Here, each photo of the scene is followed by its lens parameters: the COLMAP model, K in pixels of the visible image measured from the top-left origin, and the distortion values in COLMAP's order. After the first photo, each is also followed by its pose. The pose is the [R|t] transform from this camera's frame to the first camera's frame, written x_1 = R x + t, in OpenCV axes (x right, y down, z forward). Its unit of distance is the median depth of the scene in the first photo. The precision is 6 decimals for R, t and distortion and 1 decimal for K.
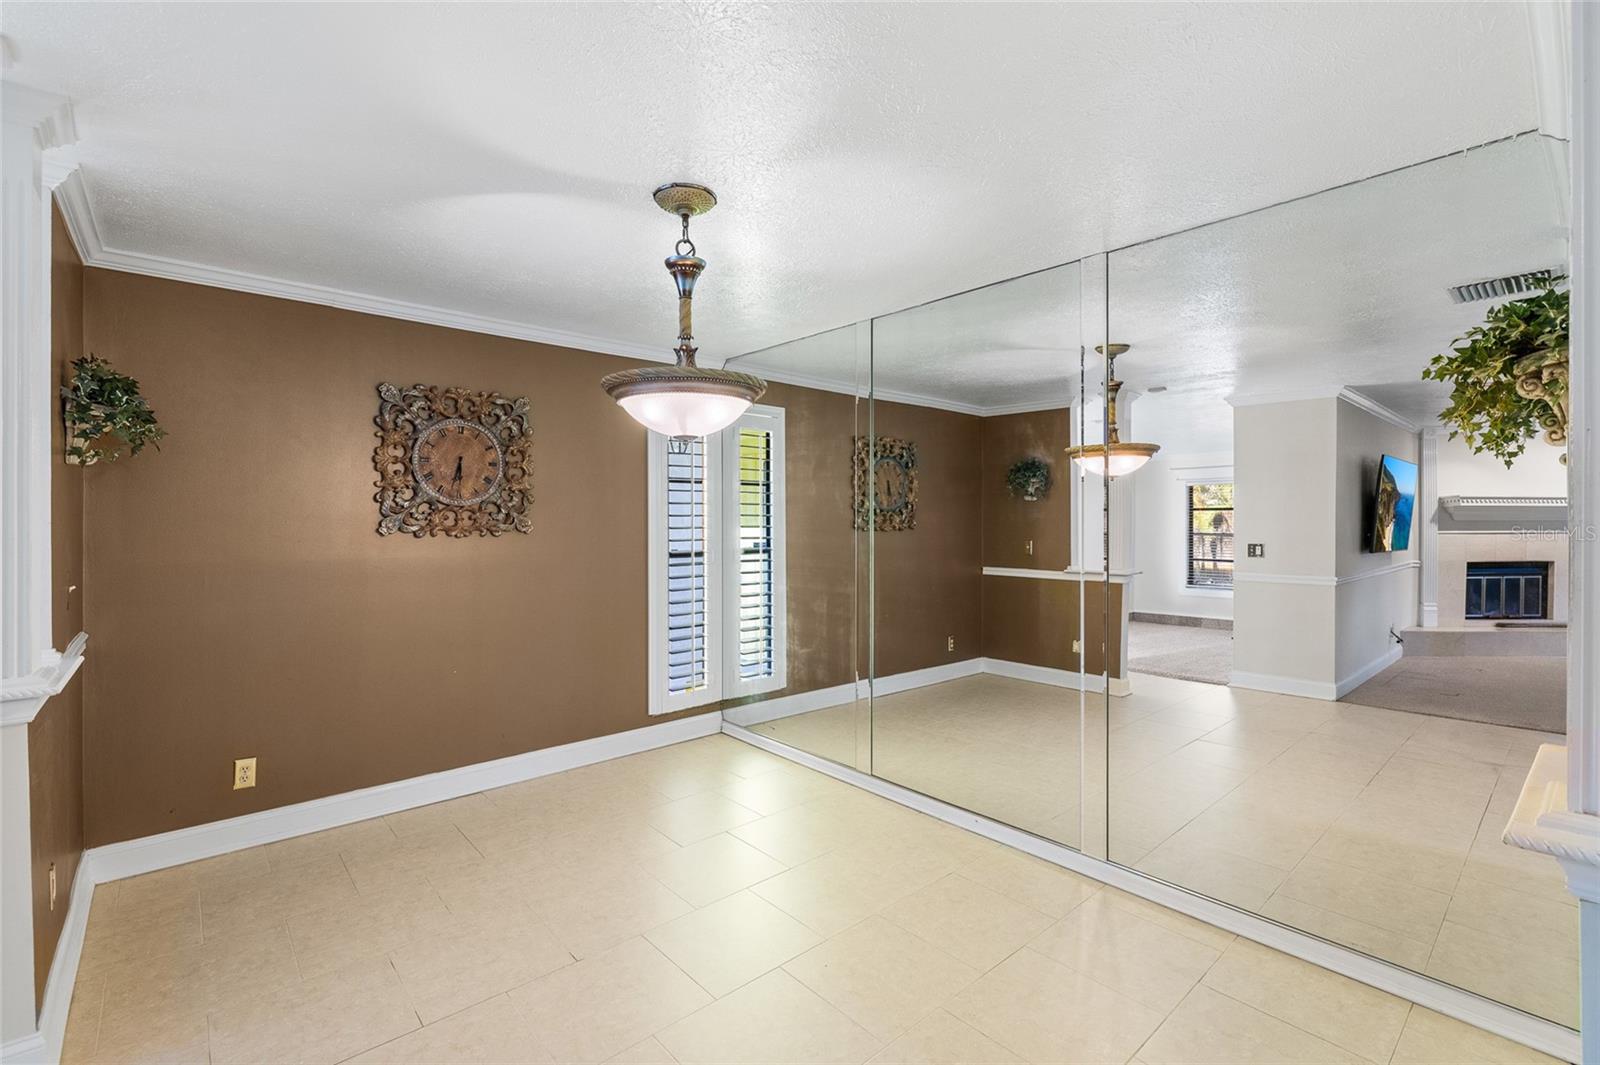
lens RADIAL K [[706.5, 0, 800.9], [0, 706.5, 526.5], [0, 0, 1]] dist [-0.008116, 0.001495]
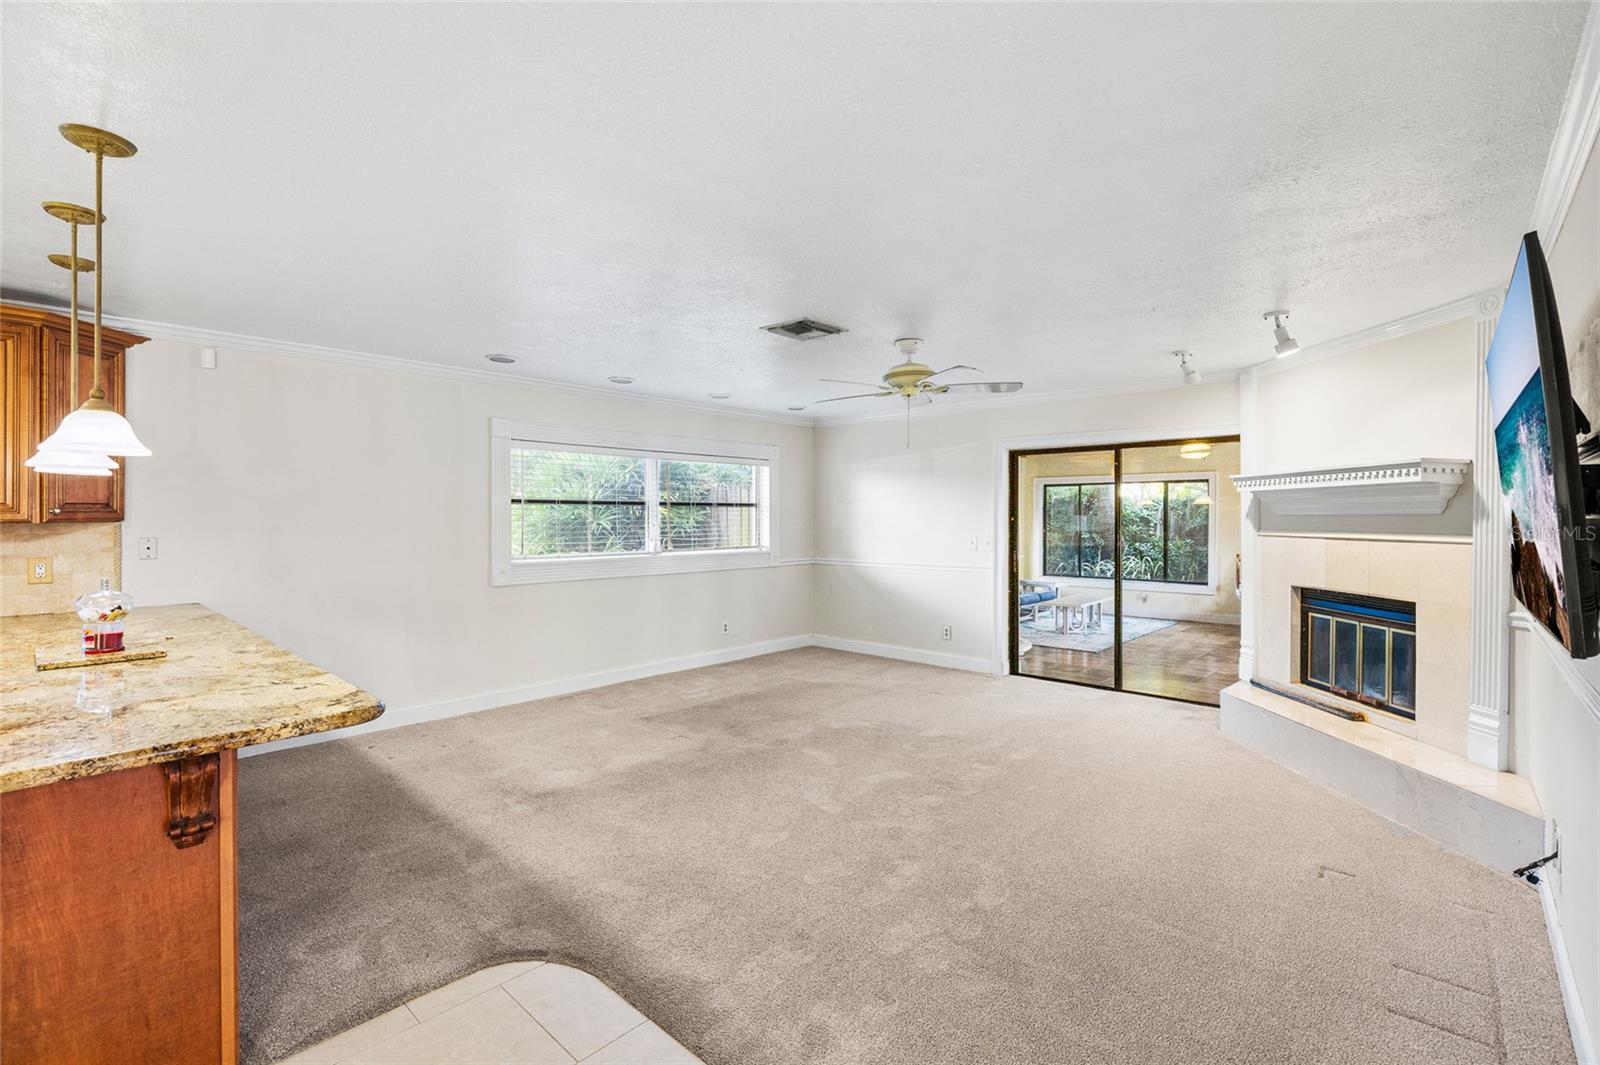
lens RADIAL K [[706.5, 0, 800.9], [0, 706.5, 521.2], [0, 0, 1]] dist [-0.008116, 0.001495]
pose [[0.108726, 0.005500, -0.994057, 2.504810], [-0.006640, 0.999966, 0.004807, -0.006212], [0.994050, 0.006078, 0.108759, 0.885861]]
